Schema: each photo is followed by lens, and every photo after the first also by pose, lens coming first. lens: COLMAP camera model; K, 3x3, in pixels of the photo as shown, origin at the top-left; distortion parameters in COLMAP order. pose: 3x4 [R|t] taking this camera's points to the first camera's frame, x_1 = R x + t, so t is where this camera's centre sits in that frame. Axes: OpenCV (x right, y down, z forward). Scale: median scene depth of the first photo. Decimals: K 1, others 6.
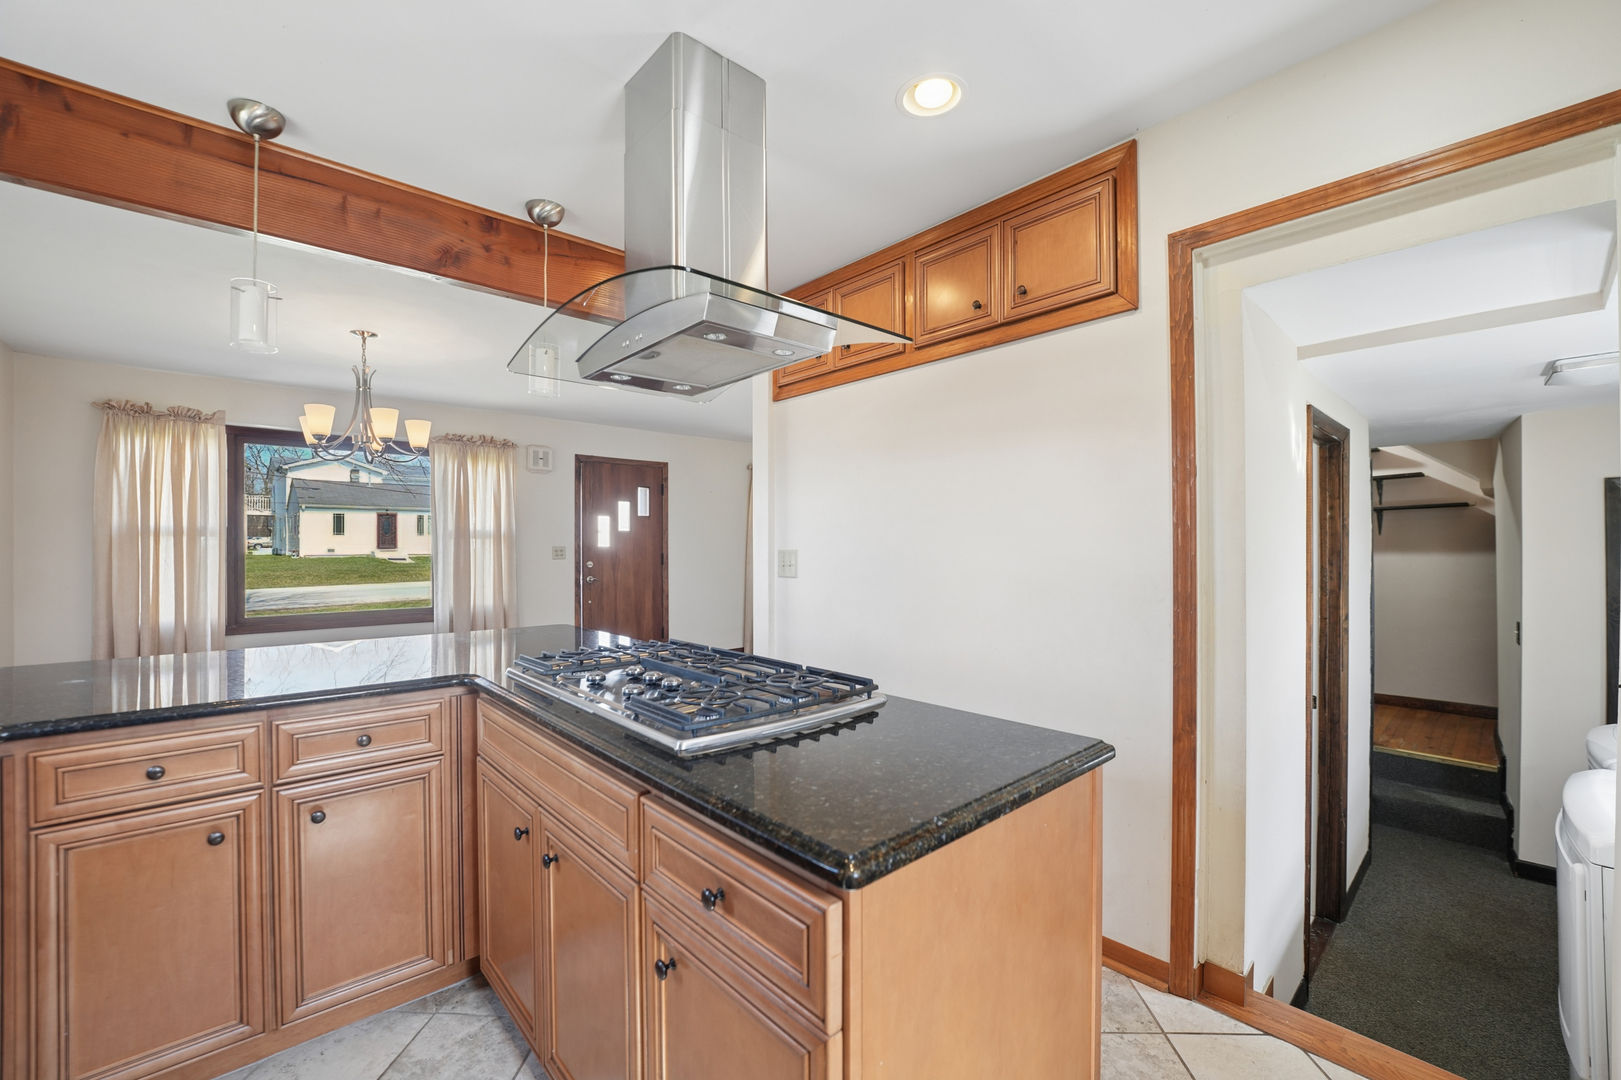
lens RADIAL K [[659.8, 0, 820.1], [0, 659.8, 540.3], [0, 0, 1]] dist [-0.022865, 0.000314]
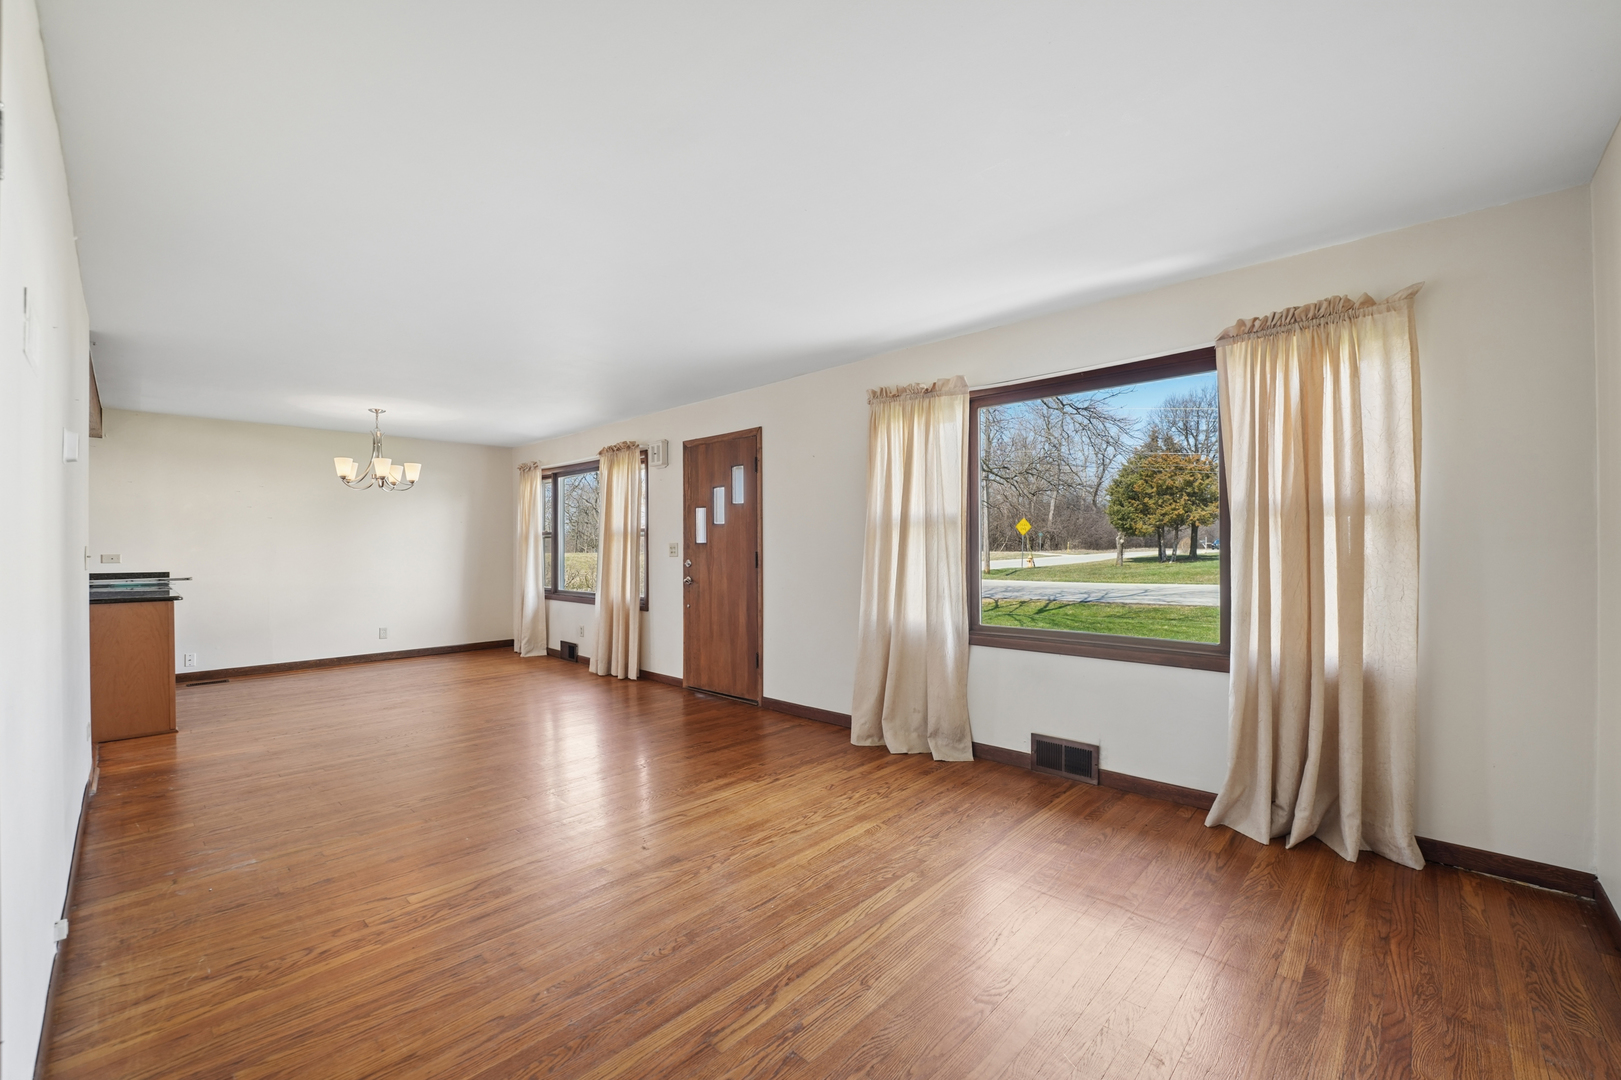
lens RADIAL K [[659.8, 0, 806.8], [0, 659.8, 545.1], [0, 0, 1]] dist [-0.022865, 0.000314]
pose [[0.079097, 0.000226, -0.996867, 0.549793], [0.012197, 0.999925, 0.001195, 0.012697], [0.996792, -0.012253, 0.079088, 1.092707]]
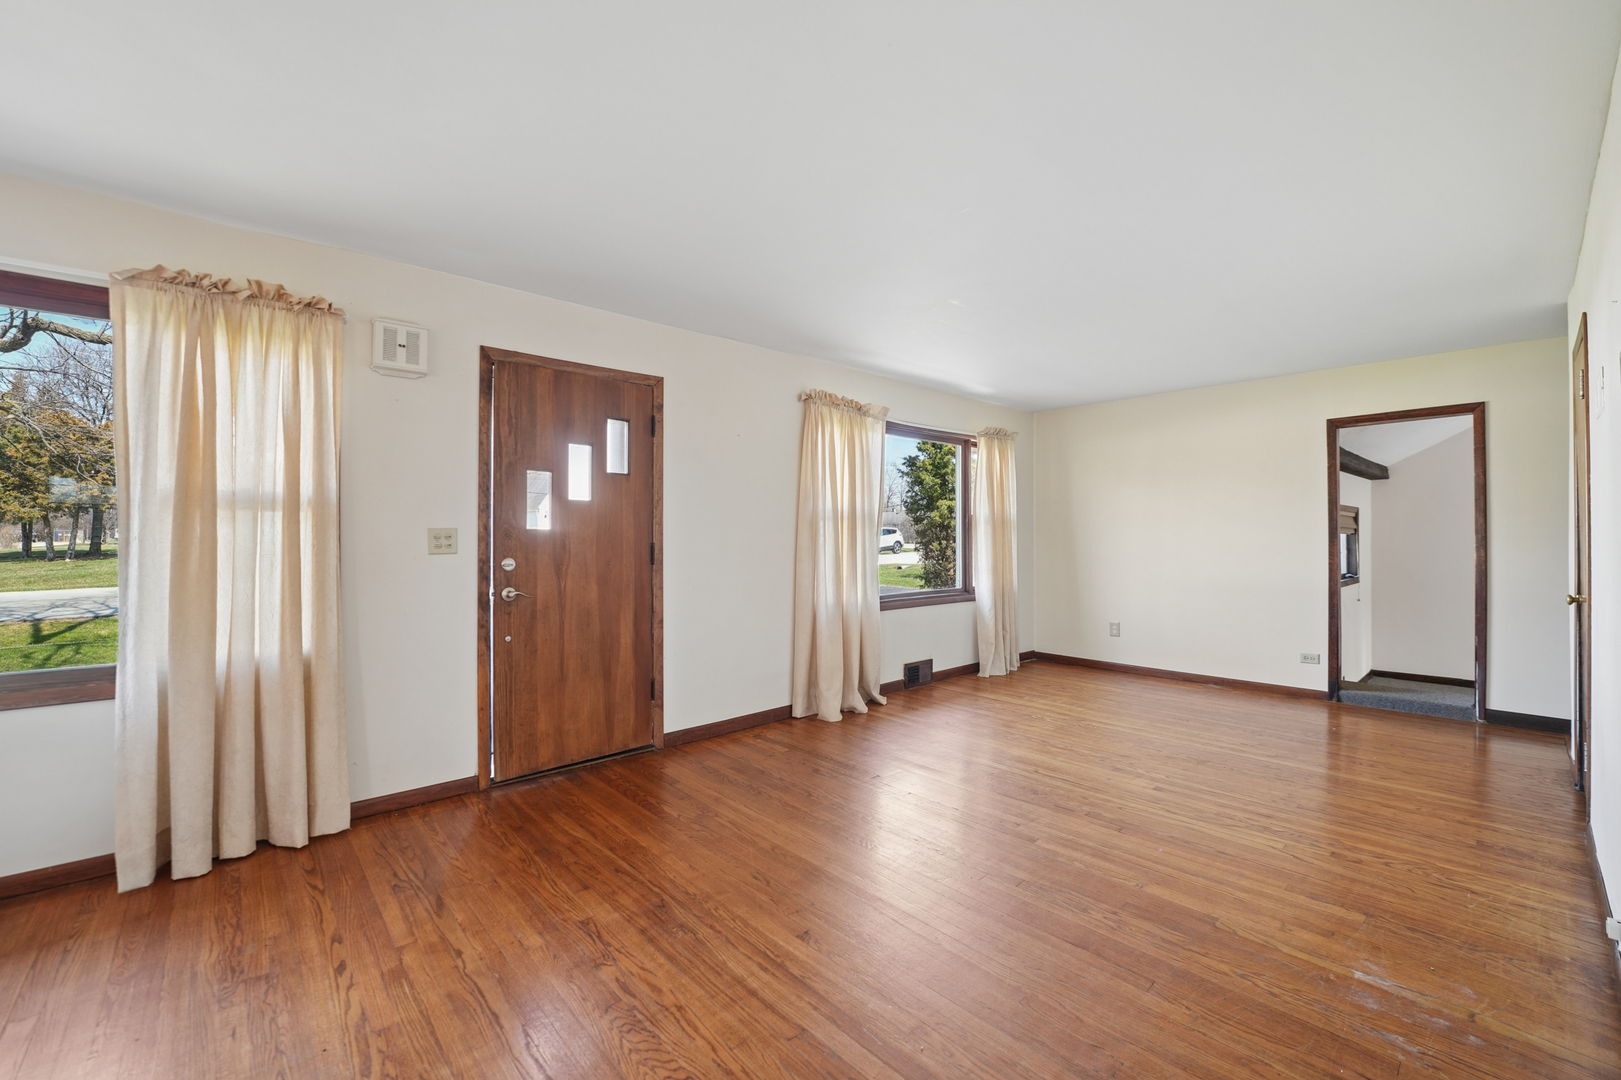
lens RADIAL K [[659.8, 0, 810.7], [0, 659.8, 530.0], [0, 0, 1]] dist [-0.022865, 0.000314]
pose [[0.999994, 0.002655, -0.002419, -0.116793], [-0.002660, 0.999995, -0.001901, 0.010449], [0.002414, 0.001908, 0.999995, 0.496685]]
